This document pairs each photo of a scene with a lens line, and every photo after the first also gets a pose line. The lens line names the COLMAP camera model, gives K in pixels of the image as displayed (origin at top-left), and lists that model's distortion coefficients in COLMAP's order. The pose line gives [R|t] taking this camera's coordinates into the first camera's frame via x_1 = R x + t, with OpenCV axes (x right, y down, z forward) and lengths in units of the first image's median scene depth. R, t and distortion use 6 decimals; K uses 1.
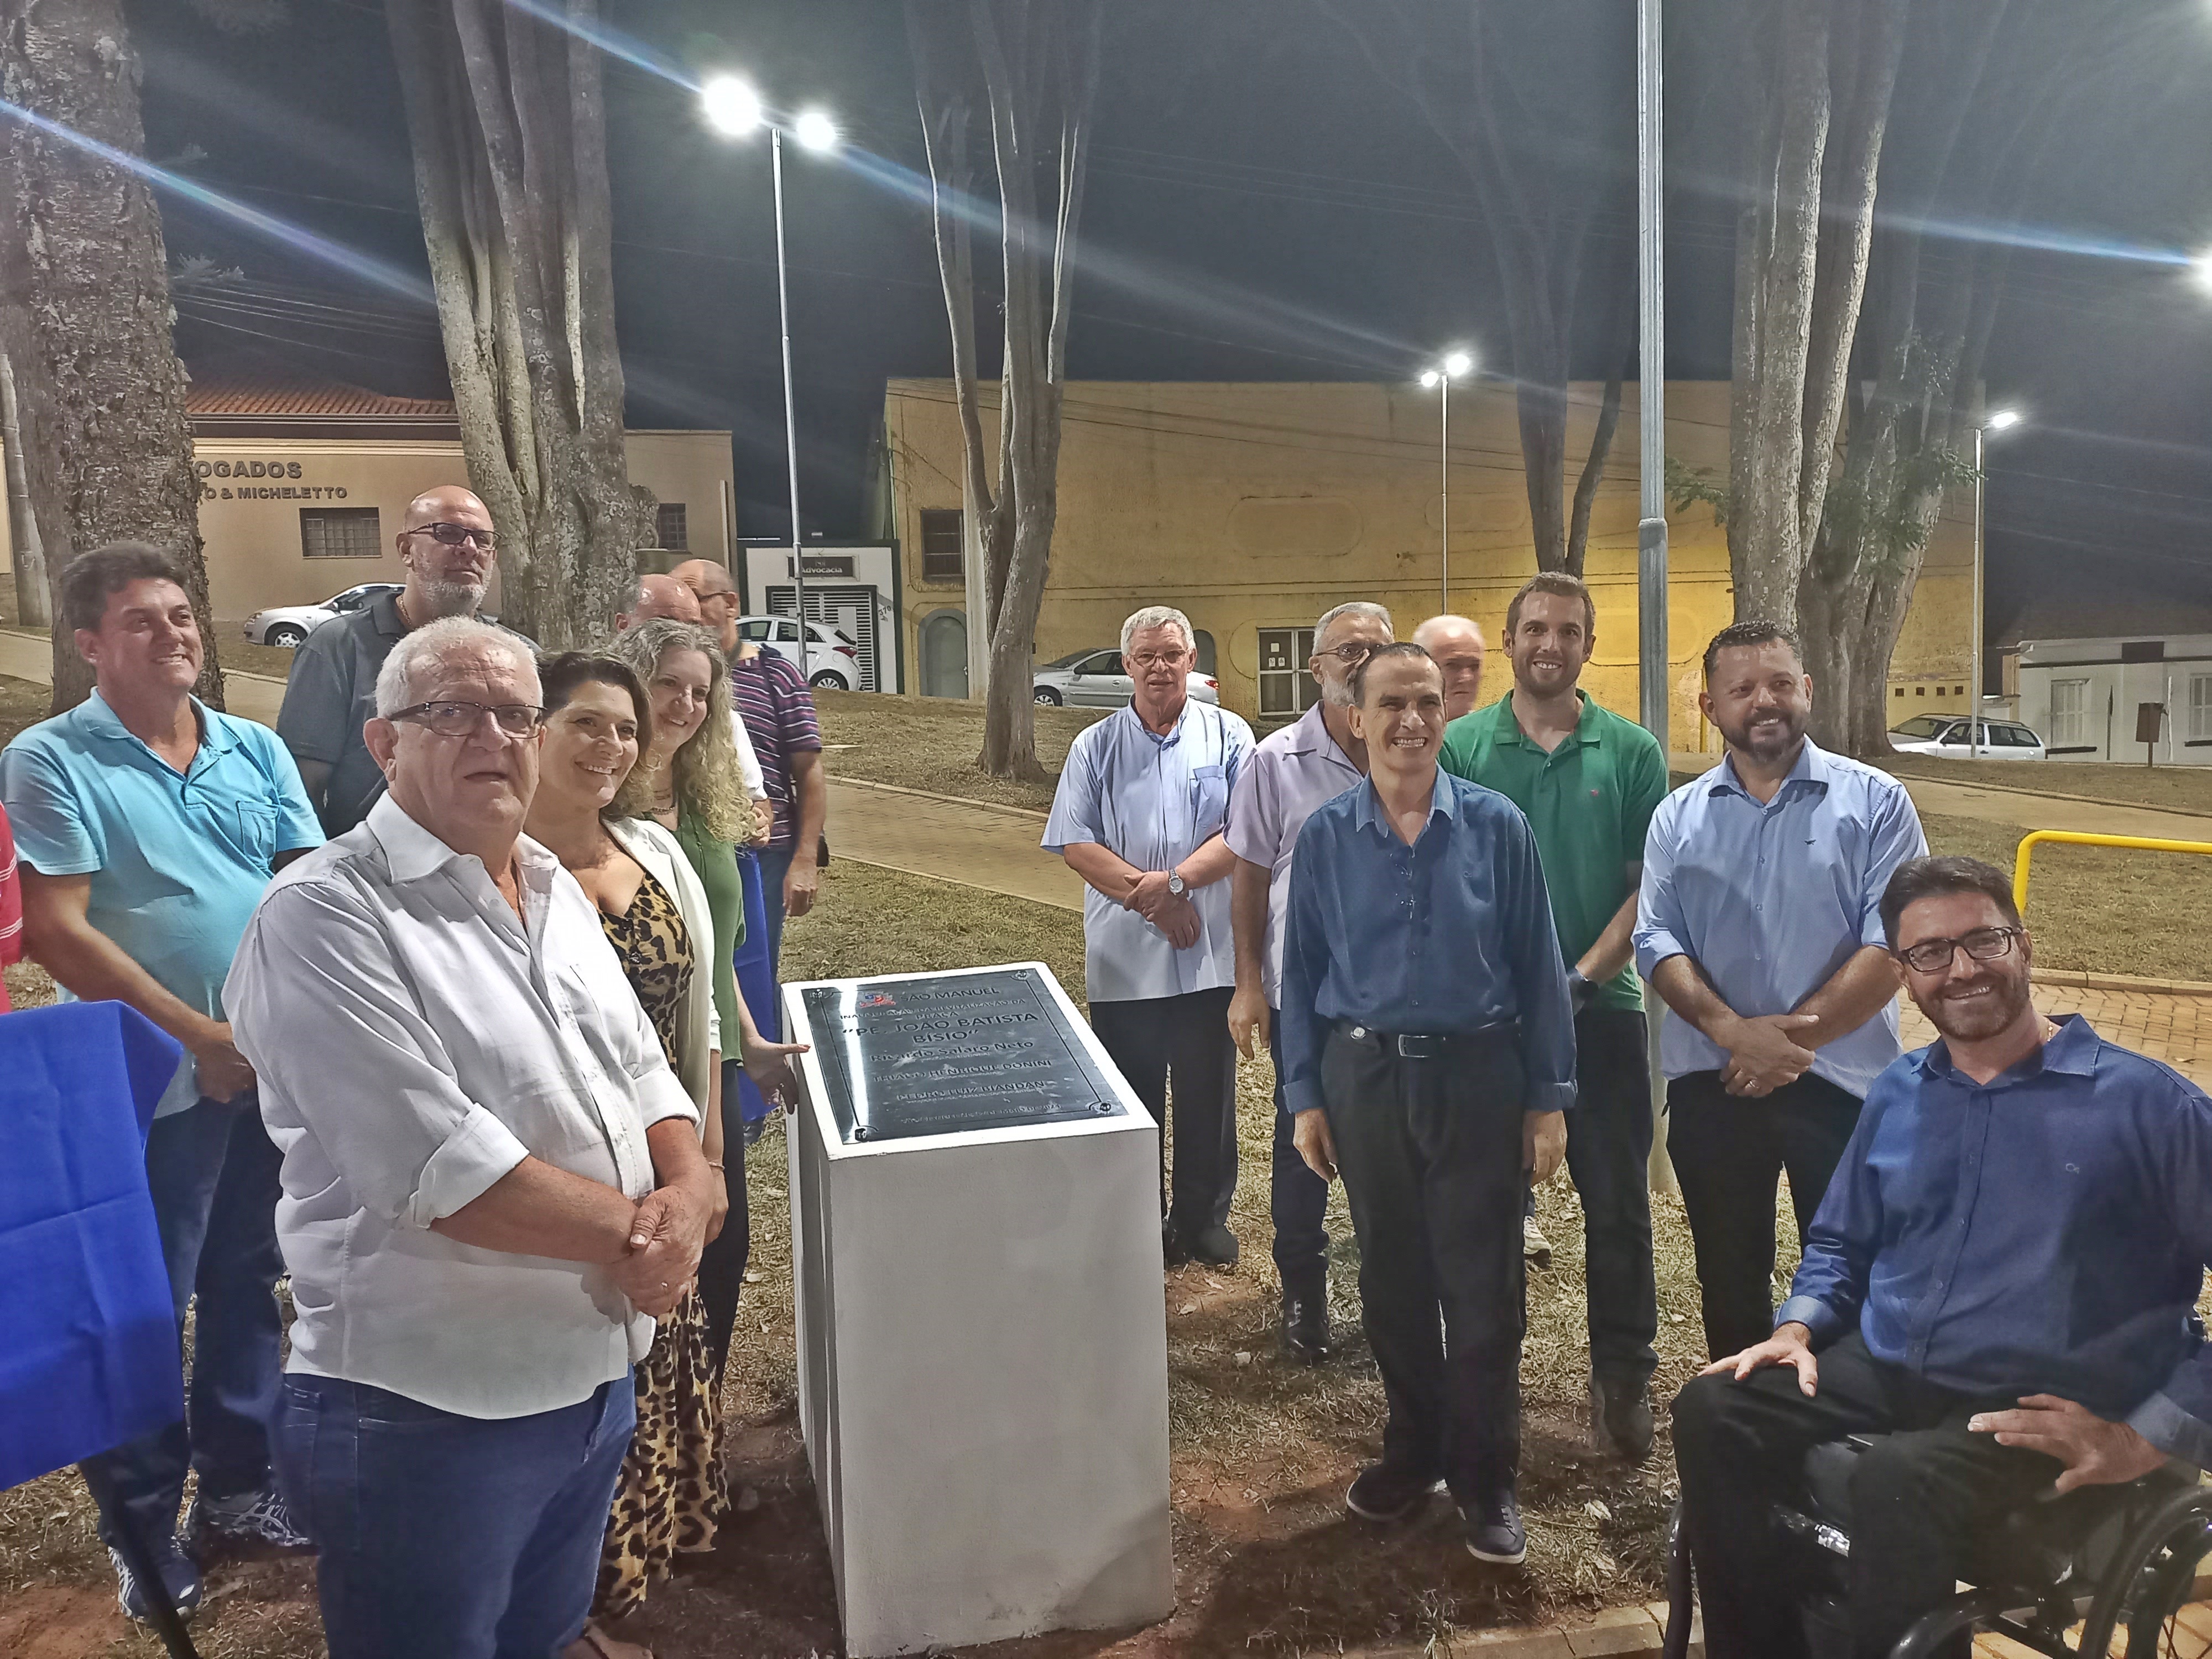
lens RADIAL K [[2662.0, 0, 1109.3], [0, 2662.0, 832.9], [0, 0, 1]] dist [0.112993, 0.000000]
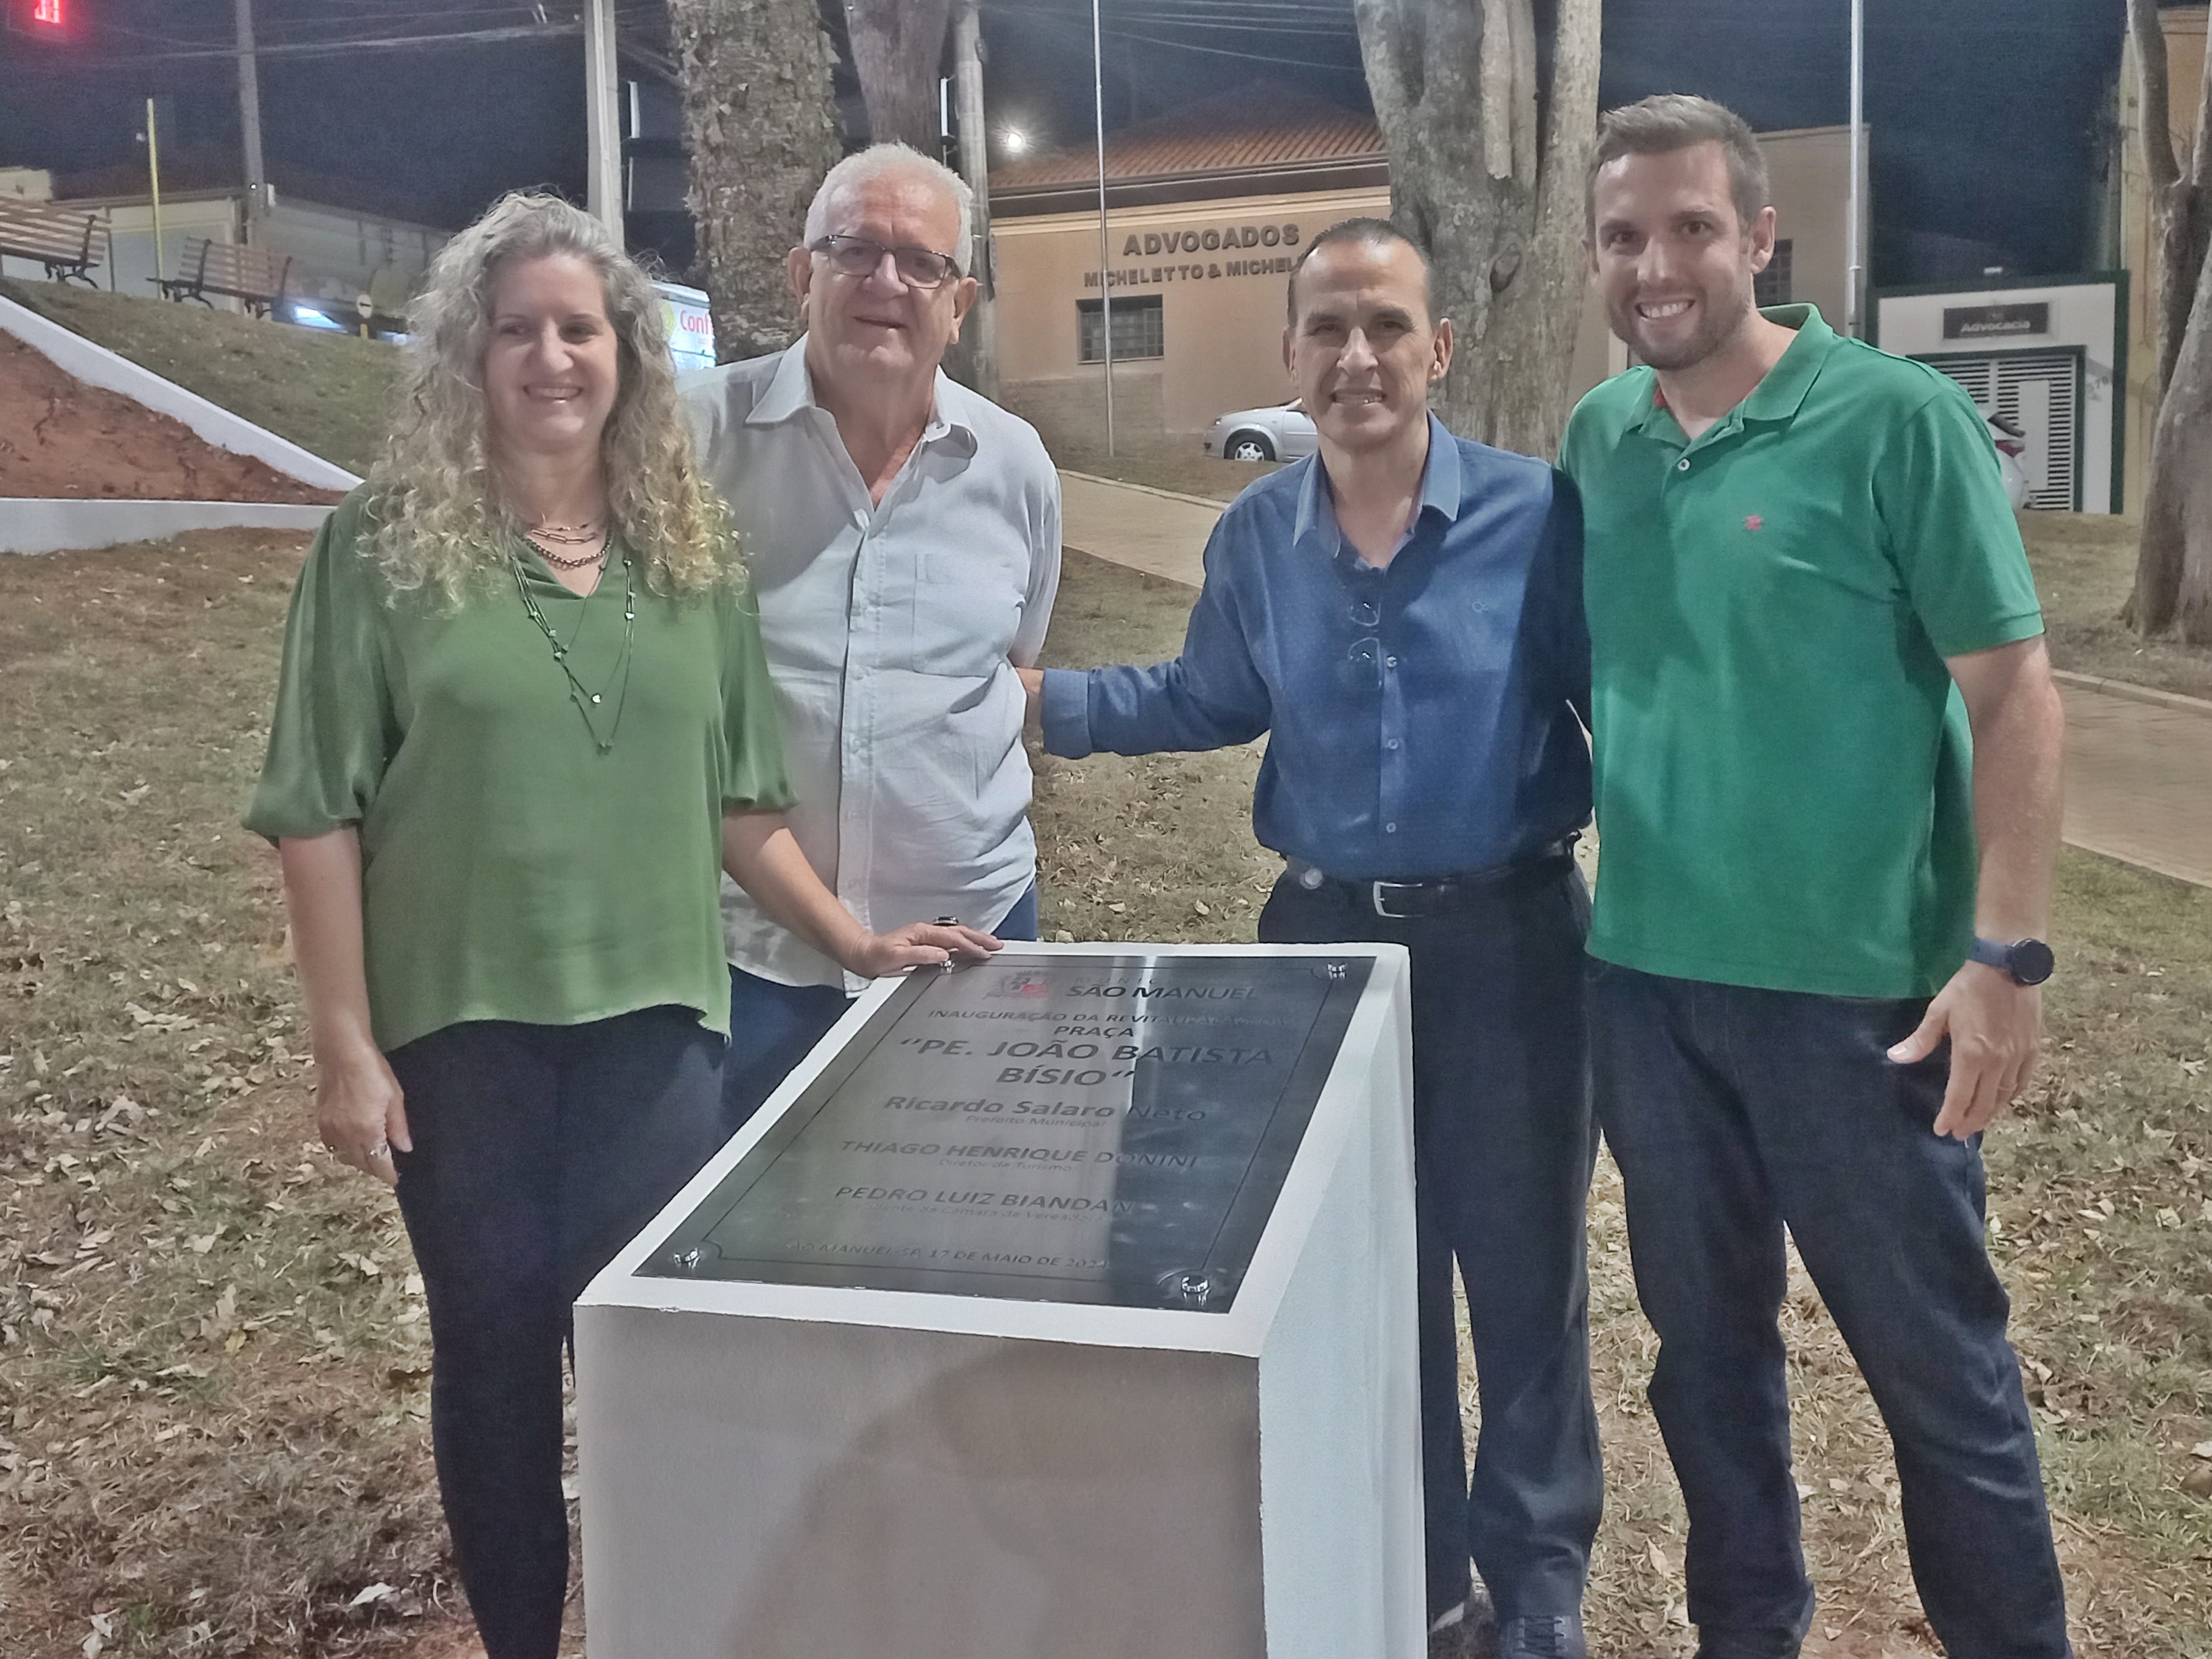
lens RADIAL K [[2662.0, 0, 1102.9], [0, 2662.0, 825.5], [0, 0, 1]] dist [0.112993, 0.000000]
pose [[0.777758, 0.061604, -0.625537, 0.171259], [-0.046721, 0.998099, 0.040204, 0.007696], [0.626825, -0.002044, 0.779158, 0.423159]]
